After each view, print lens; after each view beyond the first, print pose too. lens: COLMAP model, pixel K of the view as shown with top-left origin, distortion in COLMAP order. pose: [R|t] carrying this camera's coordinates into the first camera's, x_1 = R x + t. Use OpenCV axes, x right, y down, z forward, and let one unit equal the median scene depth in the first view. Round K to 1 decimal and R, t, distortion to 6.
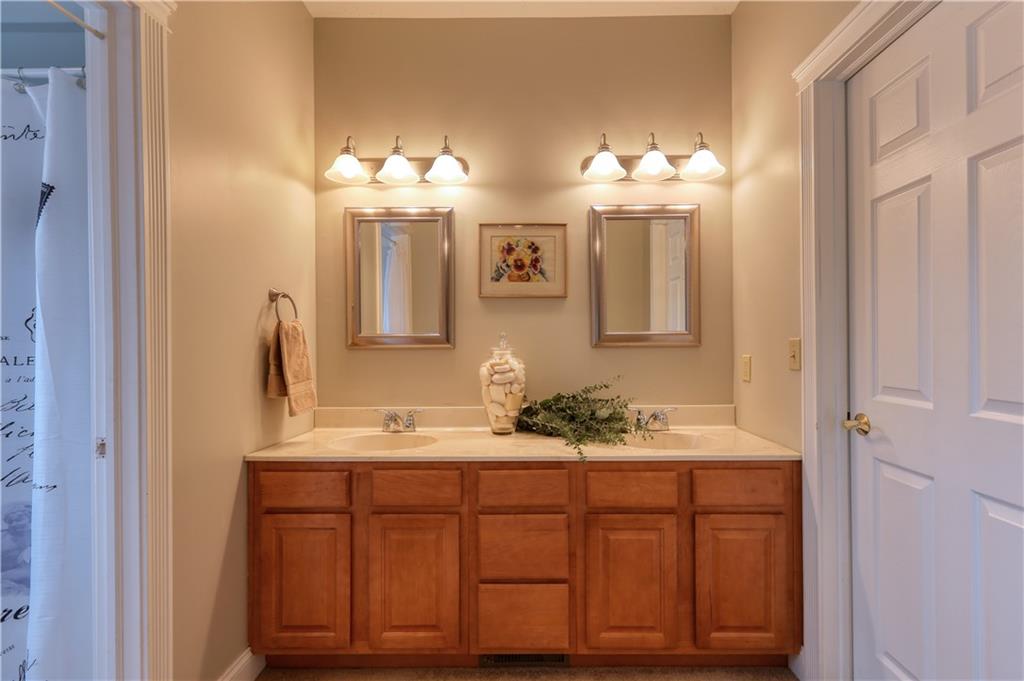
lens RADIAL K [[473.1, 0, 520.2], [0, 473.1, 341.8], [0, 0, 1]] dist [0.001751, 0.000790]
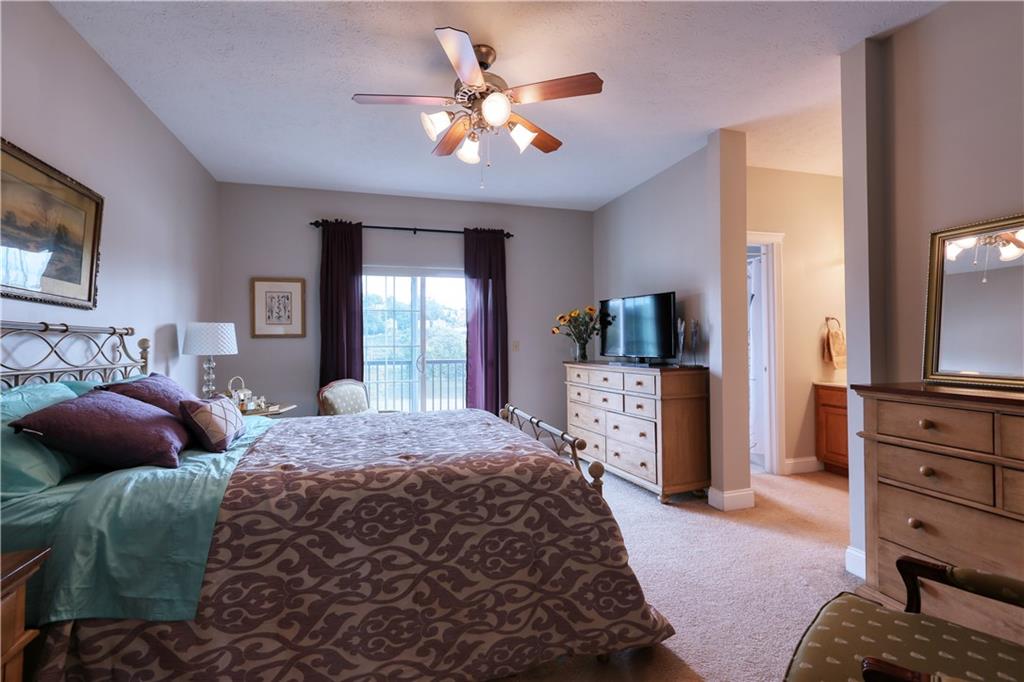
lens RADIAL K [[473.1, 0, 513.2], [0, 473.1, 334.7], [0, 0, 1]] dist [0.001751, 0.000790]
pose [[0.319669, -0.004728, -0.947517, 1.347909], [0.008892, 0.999958, -0.001990, -0.030199], [0.947487, -0.007789, 0.319698, -1.384524]]
